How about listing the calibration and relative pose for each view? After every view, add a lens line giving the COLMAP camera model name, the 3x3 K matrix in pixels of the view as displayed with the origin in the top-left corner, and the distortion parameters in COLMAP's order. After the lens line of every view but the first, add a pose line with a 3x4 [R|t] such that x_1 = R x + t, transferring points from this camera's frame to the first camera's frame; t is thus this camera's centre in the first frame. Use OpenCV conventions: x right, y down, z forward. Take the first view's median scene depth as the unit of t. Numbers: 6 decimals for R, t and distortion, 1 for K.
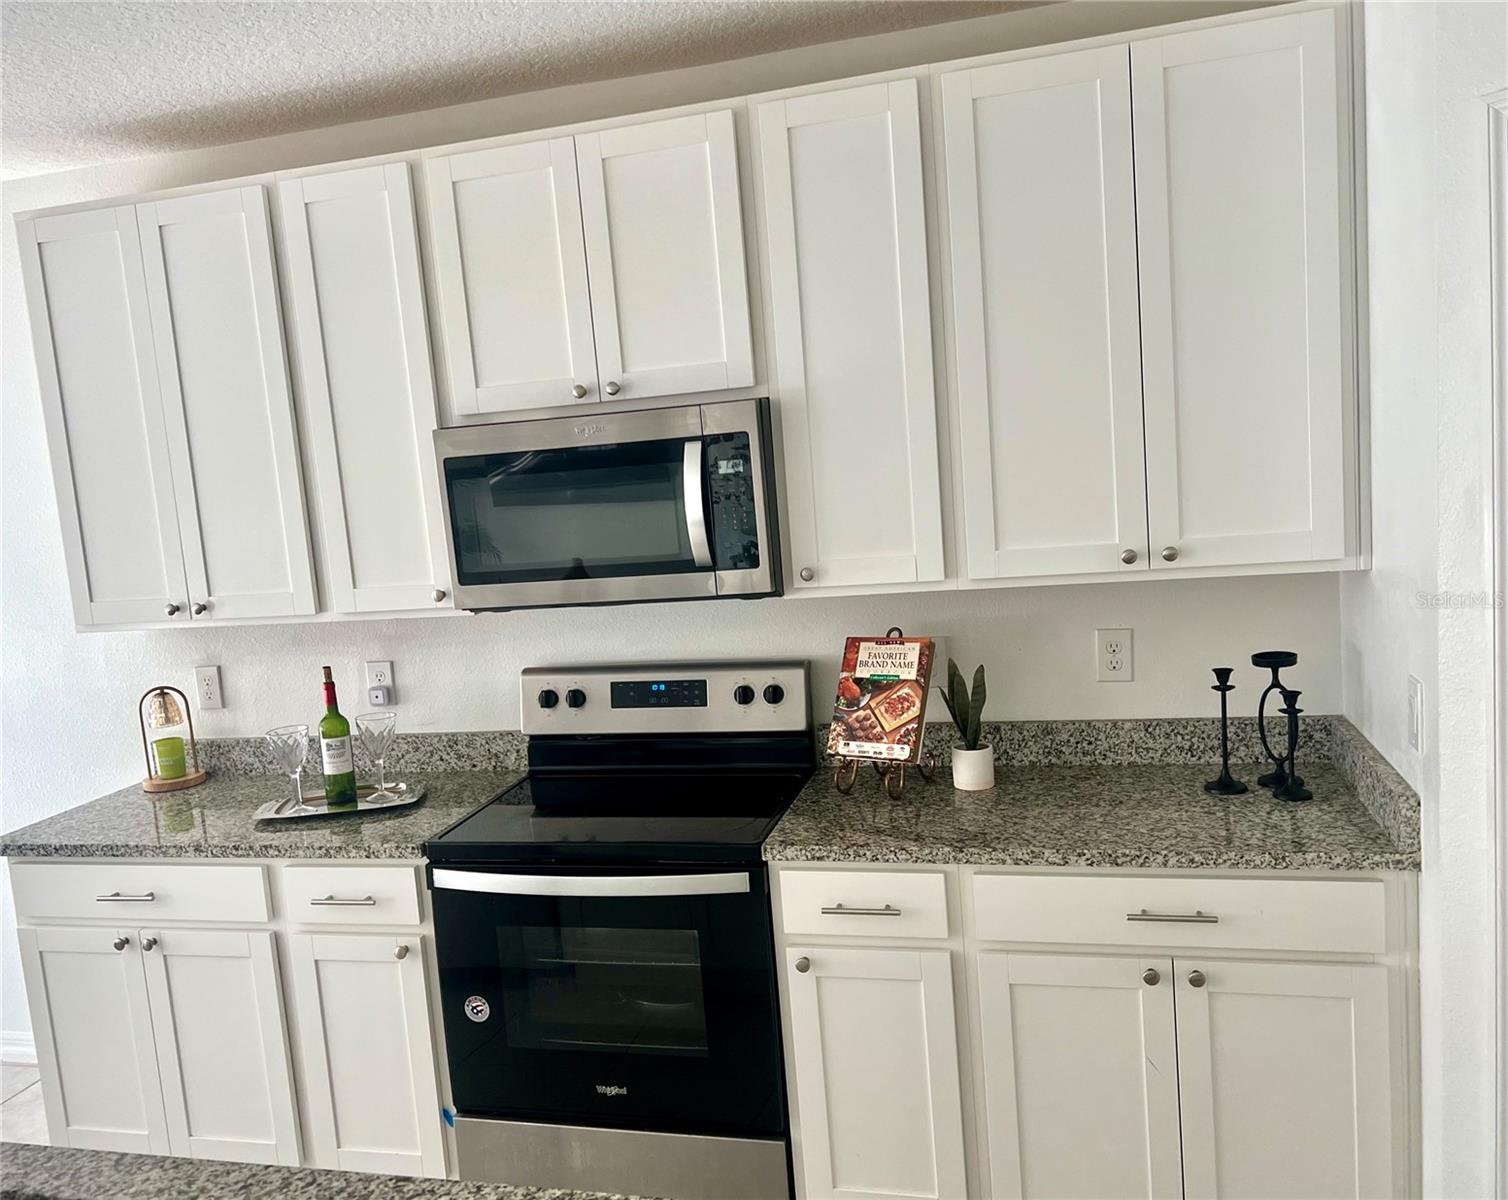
lens RADIAL K [[1270.2, 0, 705.6], [0, 1270.2, 600.4], [0, 0, 1]] dist [0.047536, -0.059897]
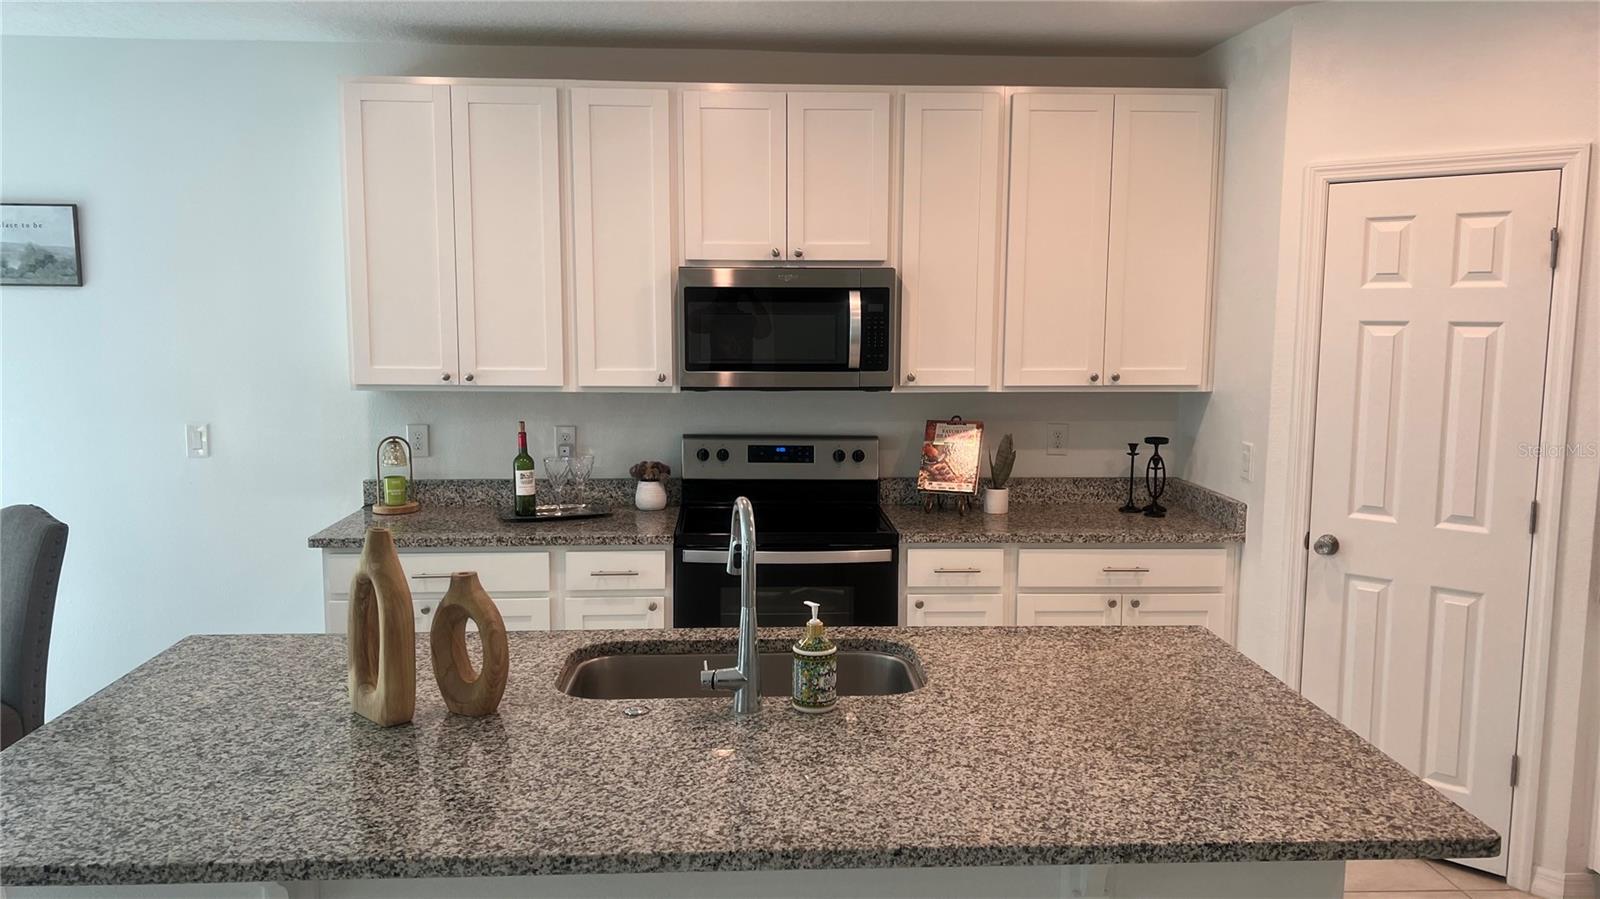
lens RADIAL K [[1207.5, 0, 800.0], [0, 1207.5, 449.5], [0, 0, 1]] dist [0.143230, -0.284984]
pose [[0.941460, 0.049415, 0.333483, -0.506983], [-0.045788, 0.998776, -0.018730, 0.095964], [-0.334000, 0.002364, 0.942570, -0.381674]]
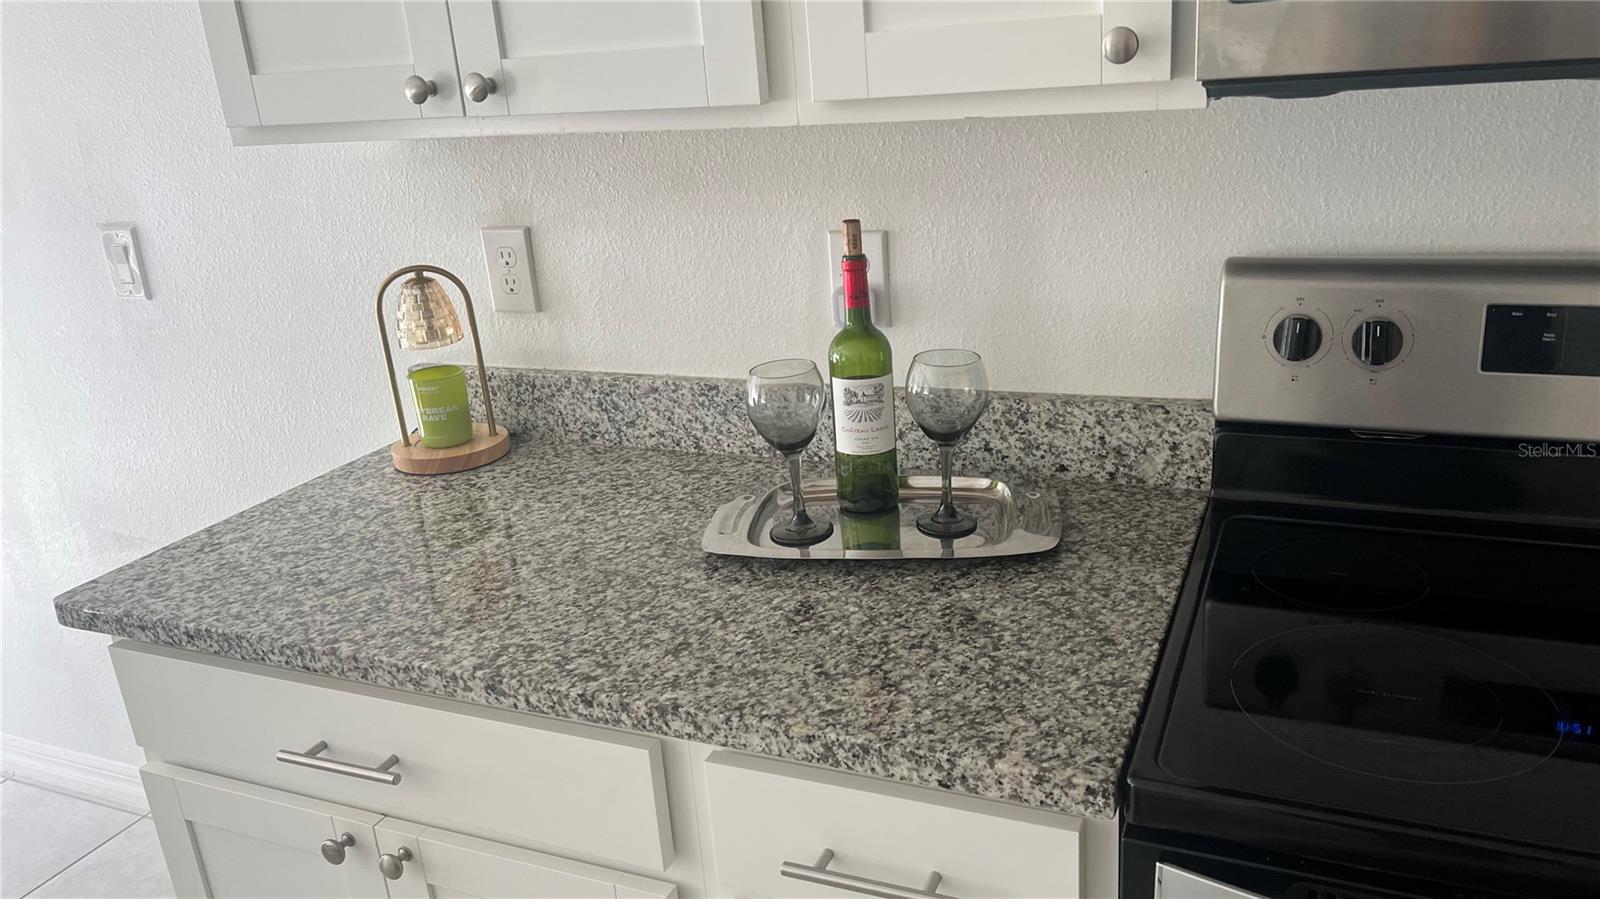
lens RADIAL K [[1207.5, 0, 800.0], [0, 1207.5, 449.5], [0, 0, 1]] dist [0.143230, -0.284984]
pose [[0.989734, 0.057986, -0.130634, -0.238429], [-0.027619, 0.974370, 0.223251, 0.030097], [0.140231, -0.217351, 0.965968, 0.613461]]
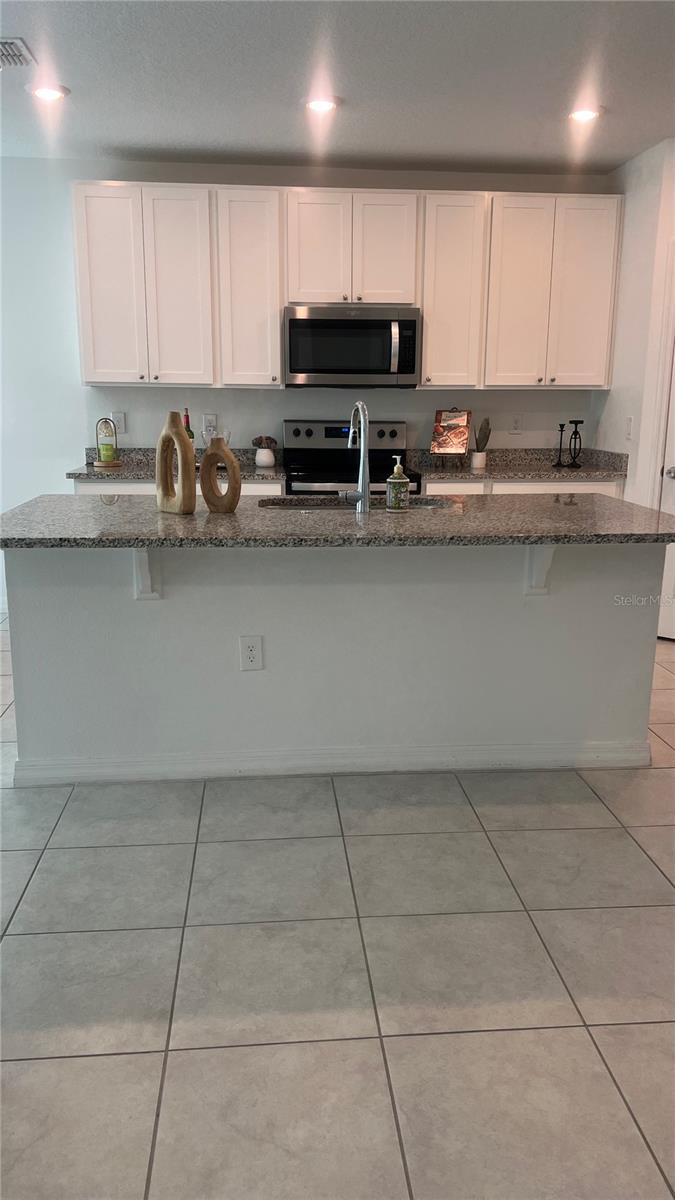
lens RADIAL K [[905.6, 0, 343.4], [0, 905.6, 607.2], [0, 0, 1]] dist [0.143230, -0.284984]
pose [[0.928261, 0.006371, 0.371875, -0.701272], [-0.041708, 0.995330, 0.087059, 0.260626], [-0.369584, -0.096324, 0.924191, -0.664152]]
